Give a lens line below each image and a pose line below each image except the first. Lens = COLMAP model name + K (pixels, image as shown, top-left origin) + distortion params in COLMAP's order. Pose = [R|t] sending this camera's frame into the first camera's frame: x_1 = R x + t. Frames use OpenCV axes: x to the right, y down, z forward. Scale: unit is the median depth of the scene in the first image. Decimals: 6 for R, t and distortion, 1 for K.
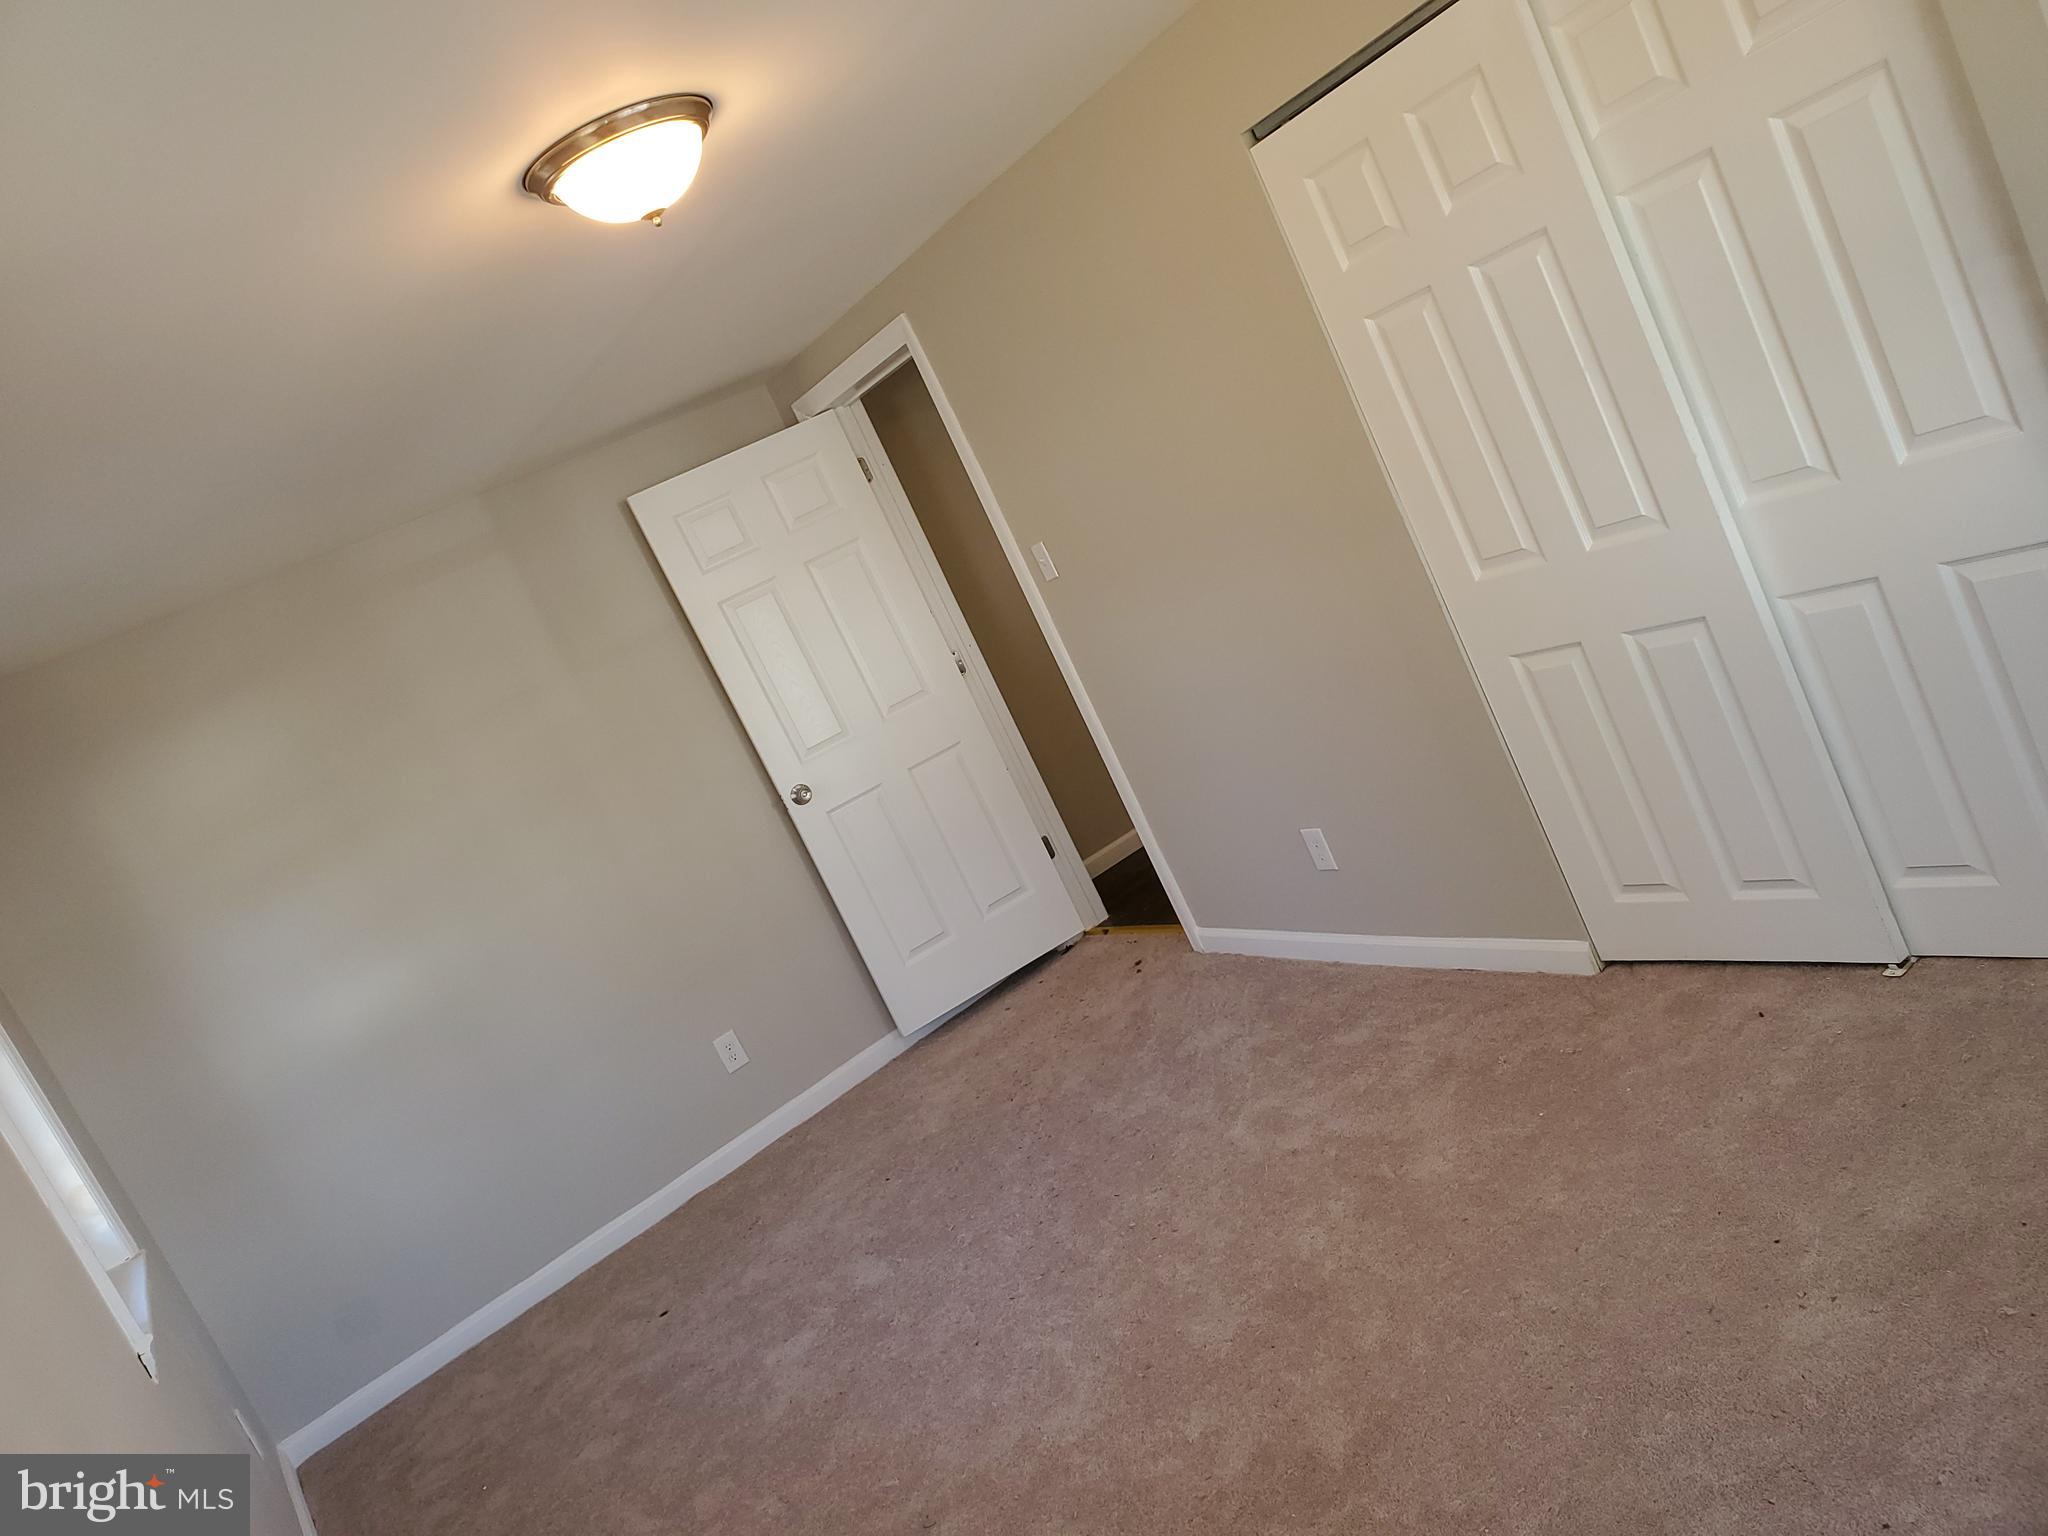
lens RADIAL K [[1593.9, 0, 1024.0], [0, 1593.9, 768.0], [0, 0, 1]] dist [0.000999, -0.005294]
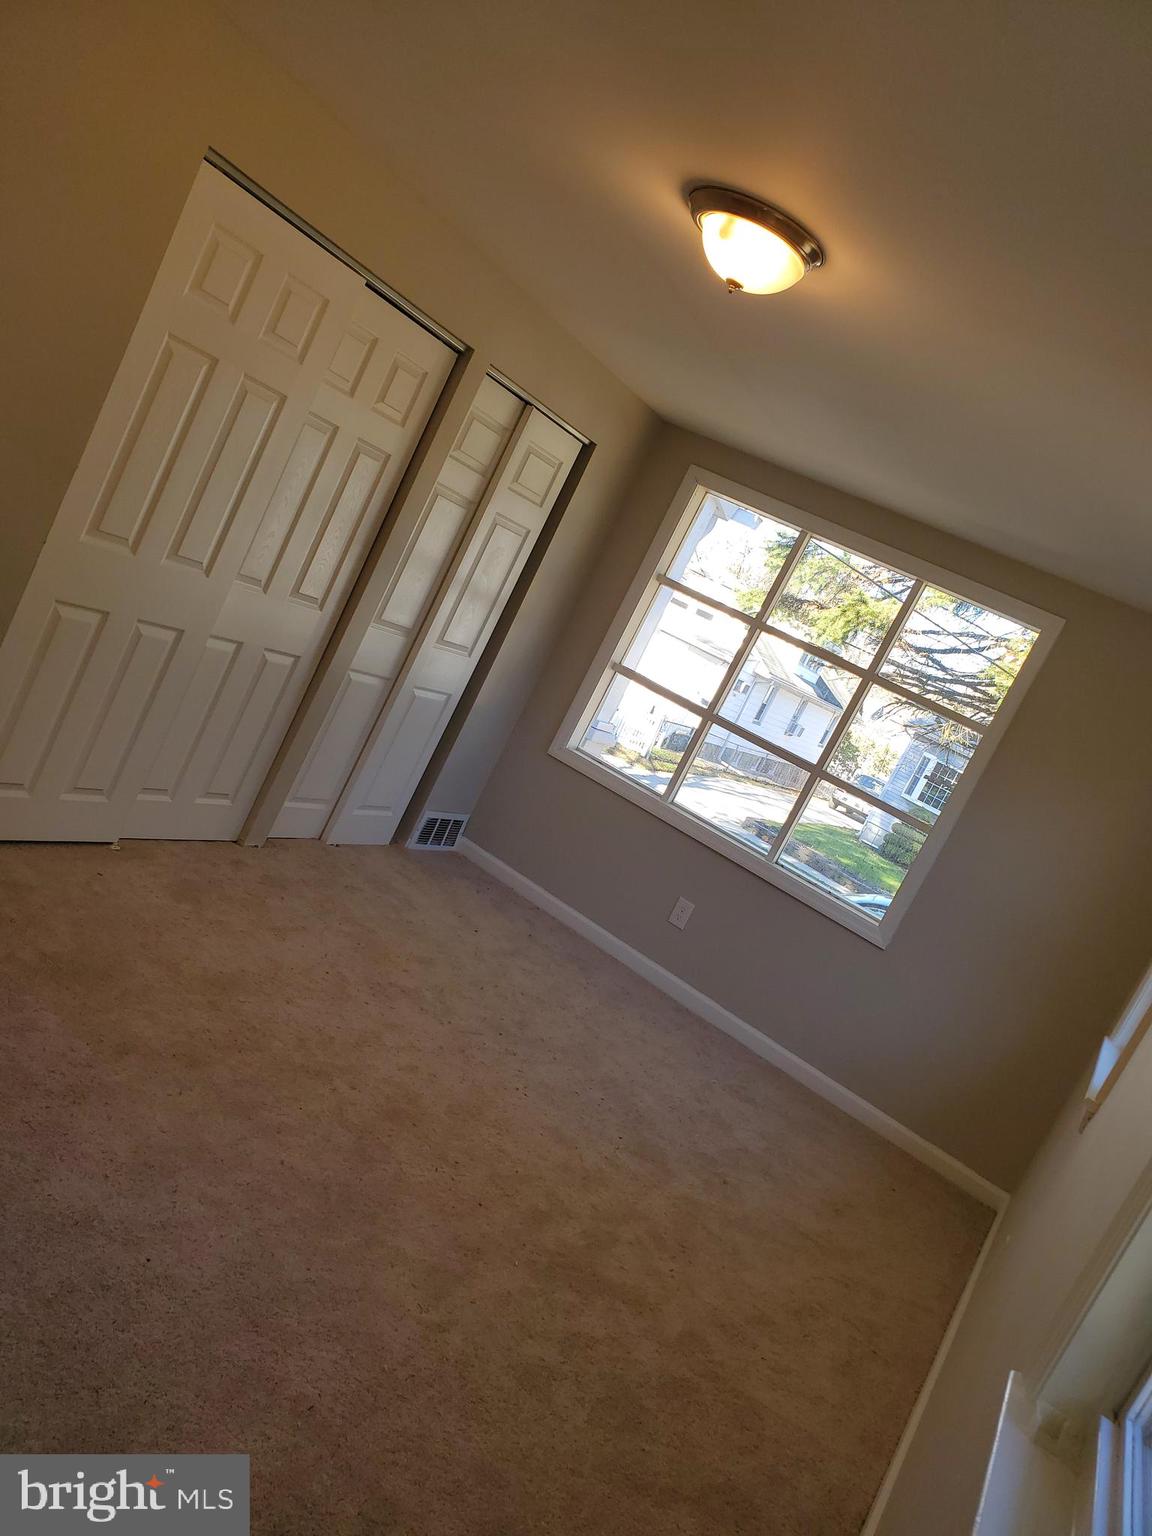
lens RADIAL K [[1179.0, 0, 576.0], [0, 1179.0, 768.0], [0, 0, 1]] dist [0.003964, -0.000462]
pose [[-0.577102, 0.071807, 0.813509, -0.503221], [-0.082621, 0.985883, -0.145634, 0.120981], [-0.812482, -0.151258, -0.563022, 0.852475]]
